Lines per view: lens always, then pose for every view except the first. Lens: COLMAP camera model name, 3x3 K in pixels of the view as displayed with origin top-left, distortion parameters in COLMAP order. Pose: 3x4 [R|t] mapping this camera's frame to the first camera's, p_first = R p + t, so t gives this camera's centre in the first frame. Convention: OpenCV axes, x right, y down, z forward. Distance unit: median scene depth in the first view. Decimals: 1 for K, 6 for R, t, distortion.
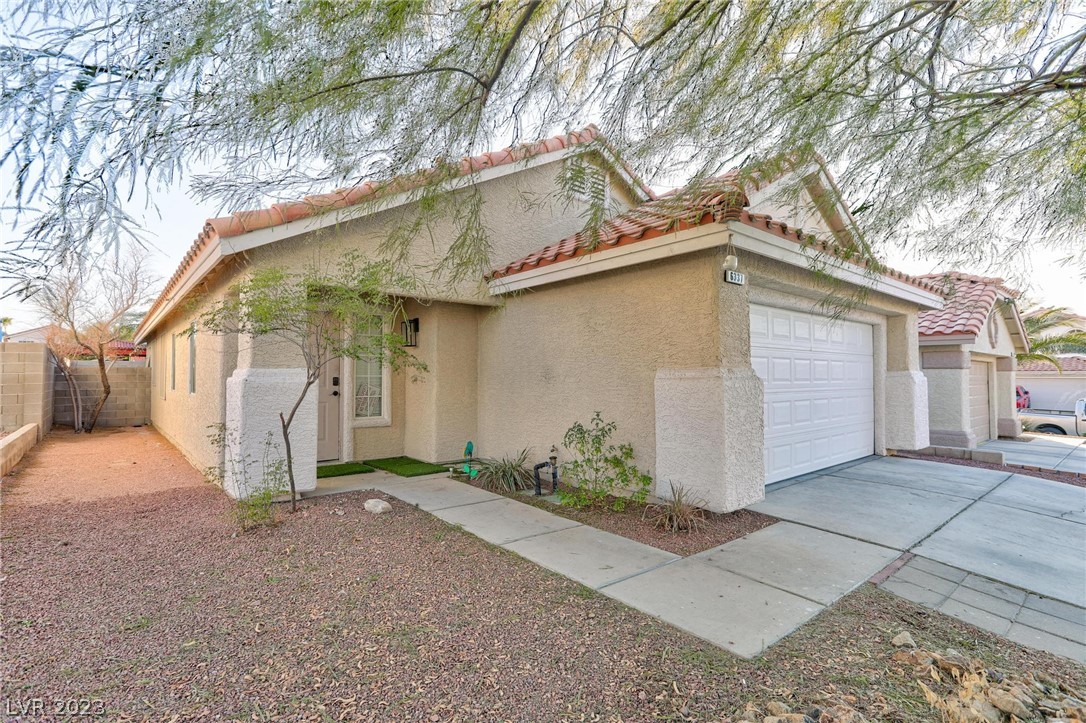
lens RADIAL K [[516.4, 0, 543.0], [0, 516.4, 361.5], [0, 0, 1]] dist [-0.000064, -0.000021]
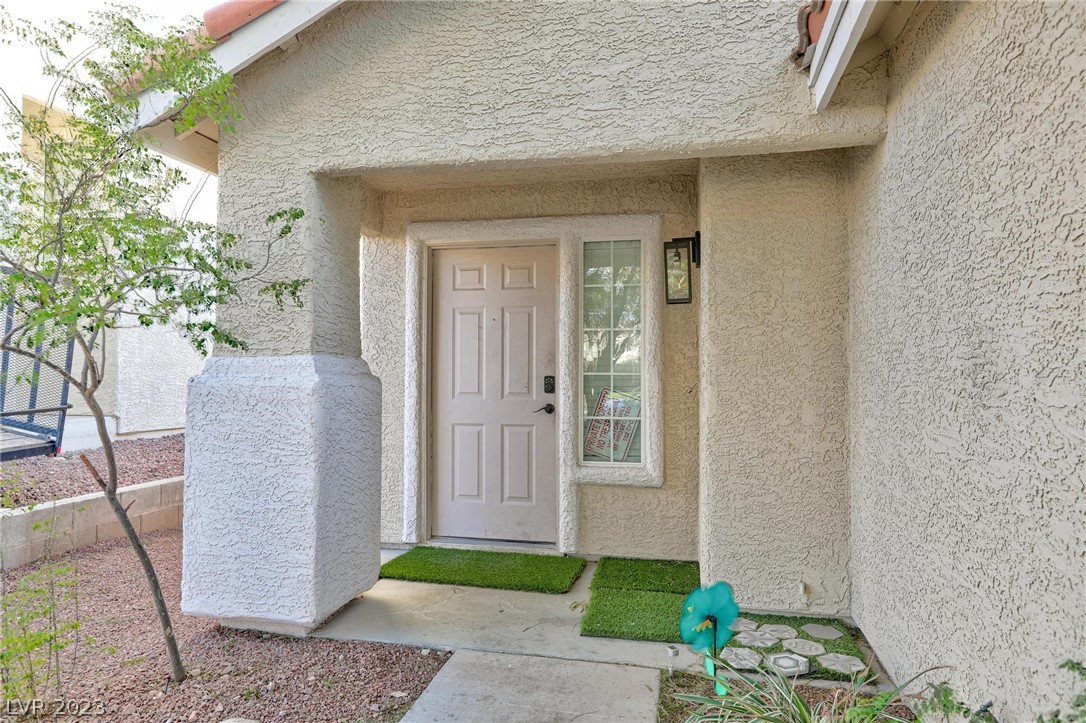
lens RADIAL K [[677.5, 0, 543.0], [0, 677.5, 361.5], [0, 0, 1]] dist [-0.029820, 0.000697]
pose [[0.599031, -0.014154, -0.800601, 0.111283], [0.020306, 0.999791, -0.002482, 0.018136], [0.800468, -0.014770, 0.599193, 0.604815]]
